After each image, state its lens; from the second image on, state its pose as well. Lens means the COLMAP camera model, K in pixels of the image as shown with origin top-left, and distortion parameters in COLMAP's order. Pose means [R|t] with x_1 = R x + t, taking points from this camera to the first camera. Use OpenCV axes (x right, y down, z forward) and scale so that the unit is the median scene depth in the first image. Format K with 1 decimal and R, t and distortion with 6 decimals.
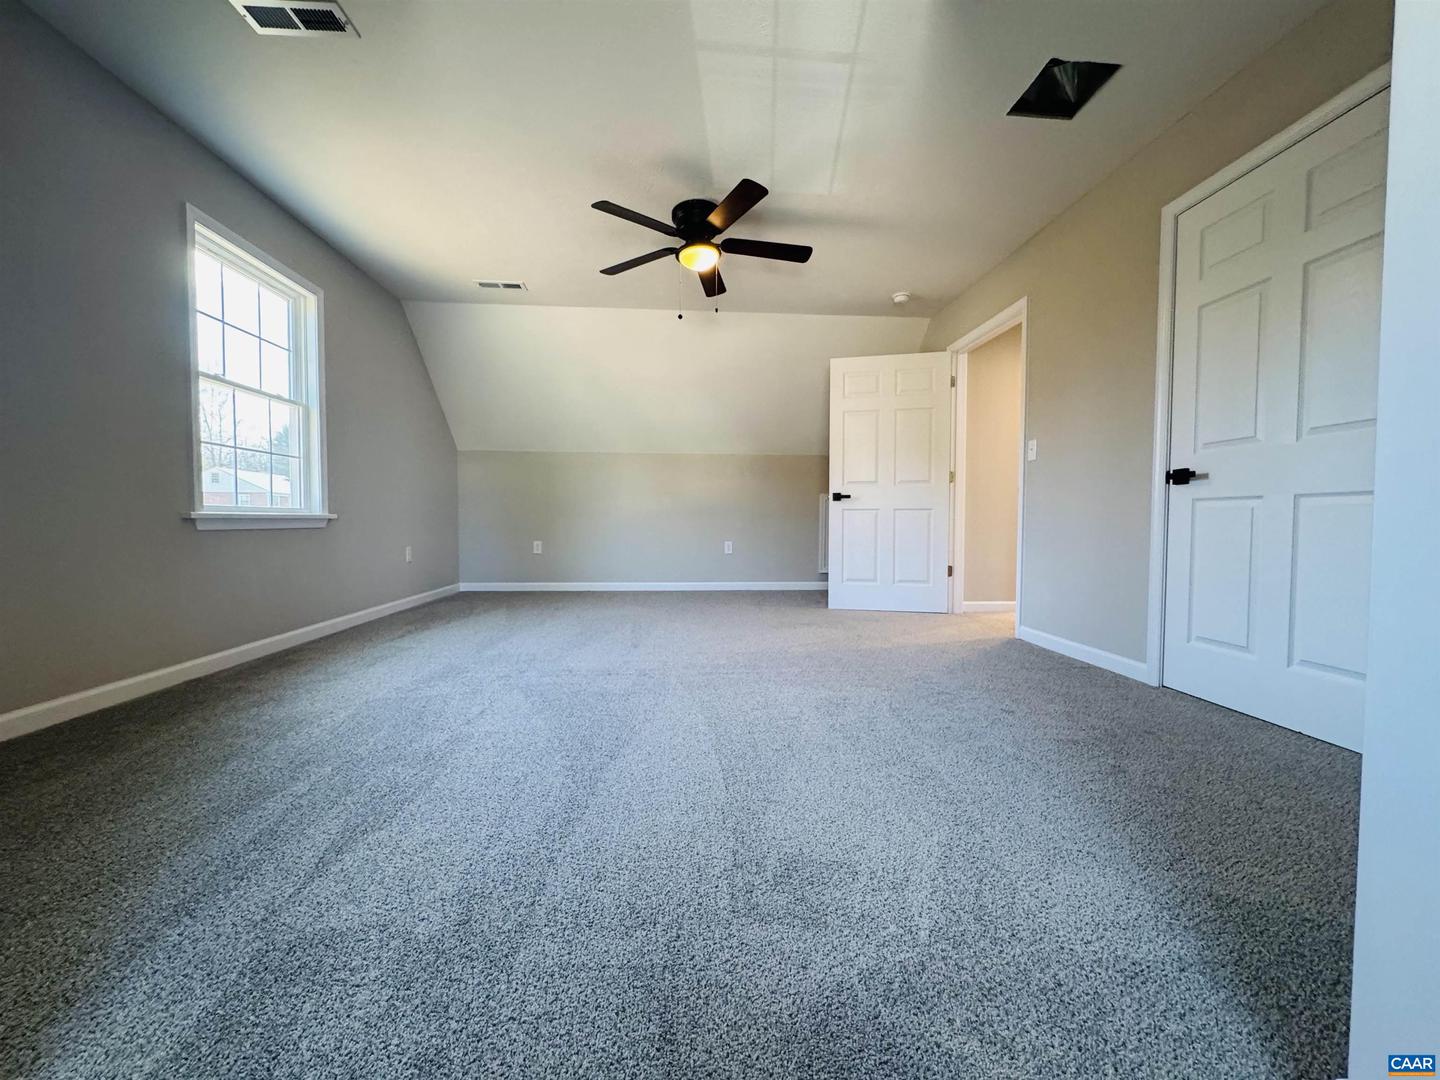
lens RADIAL K [[572.8, 0, 706.8], [0, 572.8, 536.3], [0, 0, 1]] dist [-0.003385, 0.000938]
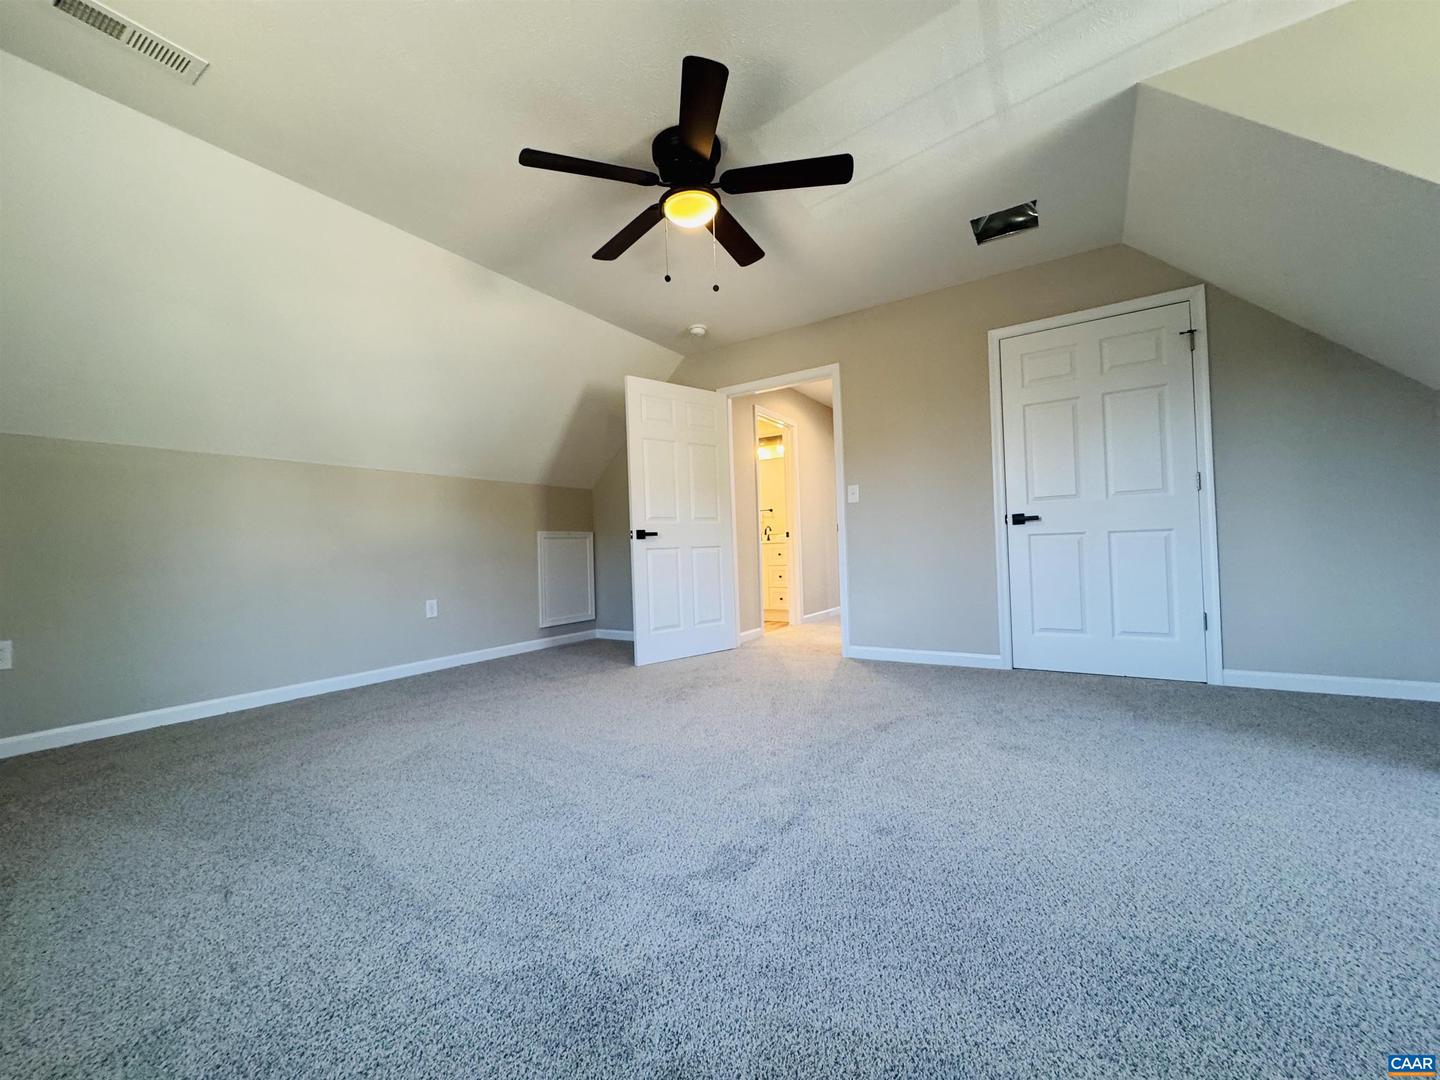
lens RADIAL K [[572.8, 0, 730.6], [0, 572.8, 535.1], [0, 0, 1]] dist [-0.003385, 0.000938]
pose [[0.589378, -0.006398, 0.807832, -0.526578], [0.059945, 0.997558, -0.035834, -0.038798], [-0.805631, 0.069545, 0.588322, 0.510635]]
